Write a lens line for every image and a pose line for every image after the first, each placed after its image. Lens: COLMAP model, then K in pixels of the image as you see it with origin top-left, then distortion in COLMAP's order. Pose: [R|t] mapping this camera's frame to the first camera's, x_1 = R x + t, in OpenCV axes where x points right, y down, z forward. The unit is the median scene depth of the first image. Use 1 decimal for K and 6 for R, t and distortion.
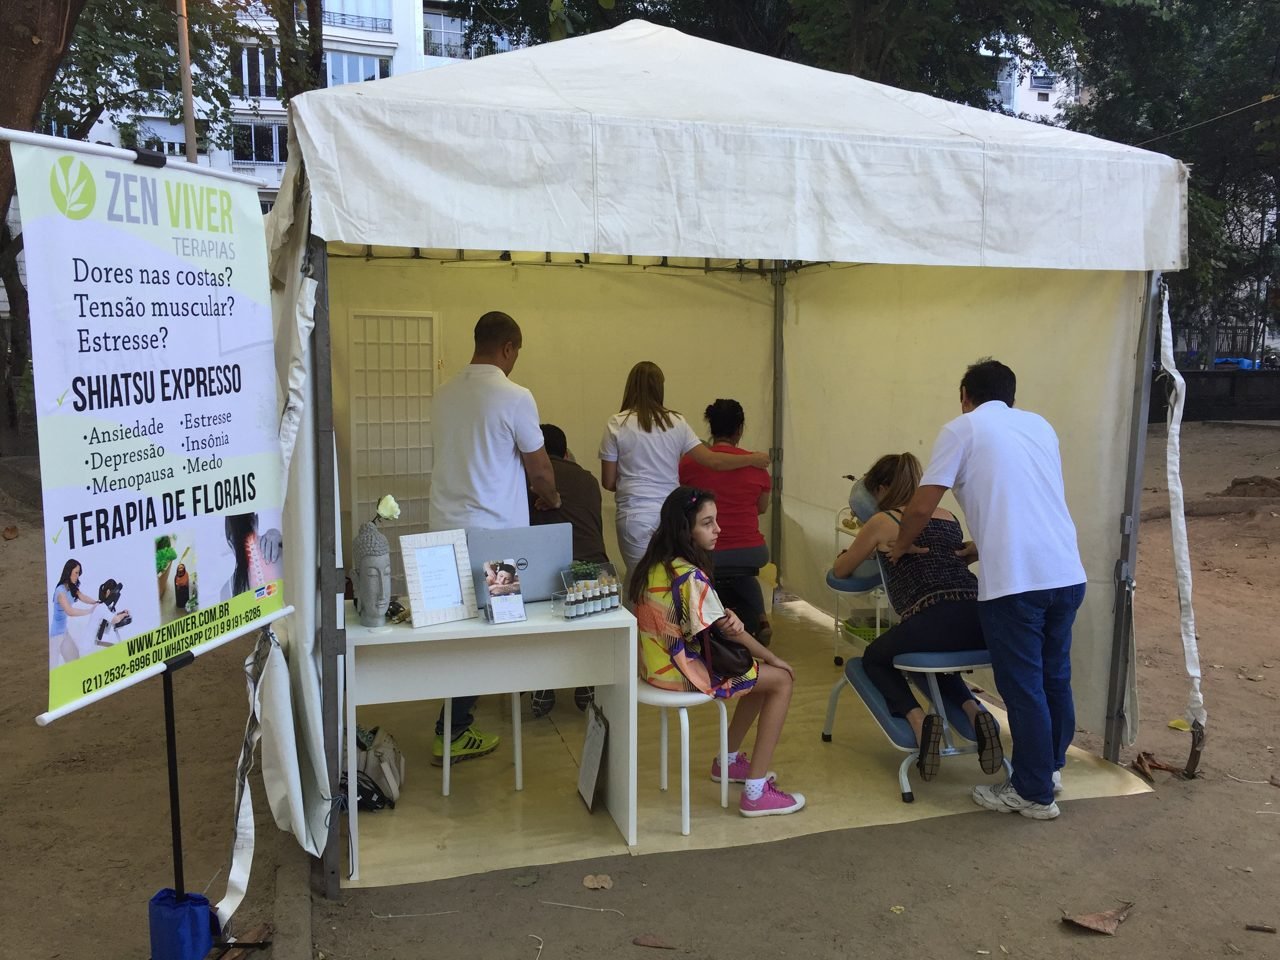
lens RADIAL K [[1120.9, 0, 640.0], [0, 1120.9, 480.0], [0, 0, 1]] dist [0.059834, -0.066996]
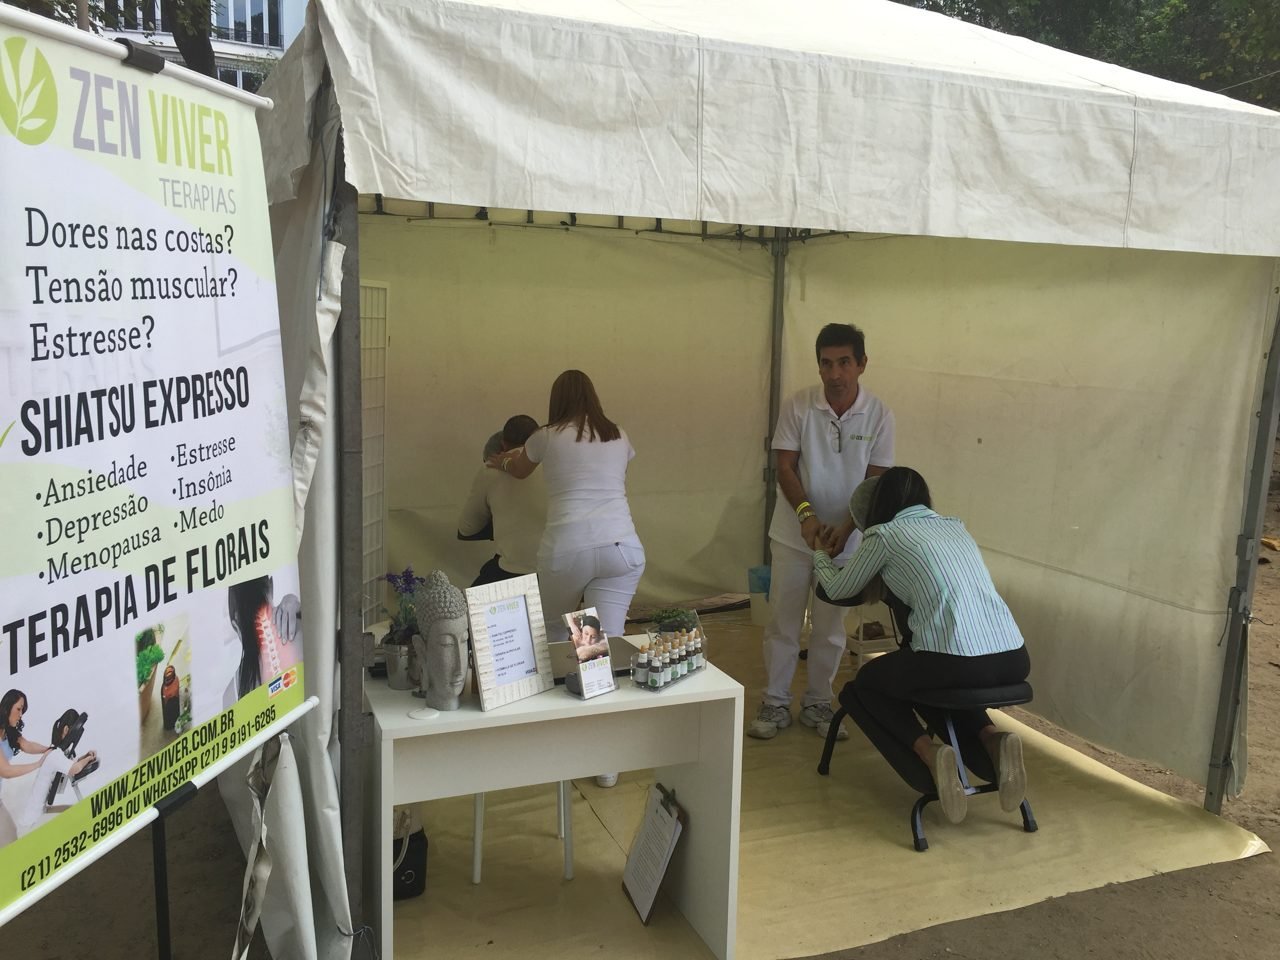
lens RADIAL K [[1120.9, 0, 640.0], [0, 1120.9, 480.0], [0, 0, 1]] dist [0.059834, -0.066996]
pose [[0.995251, 0.008003, 0.097009, -0.154523], [-0.011297, 0.999376, 0.033452, -0.050341], [-0.096681, -0.034389, 0.994721, 0.236286]]
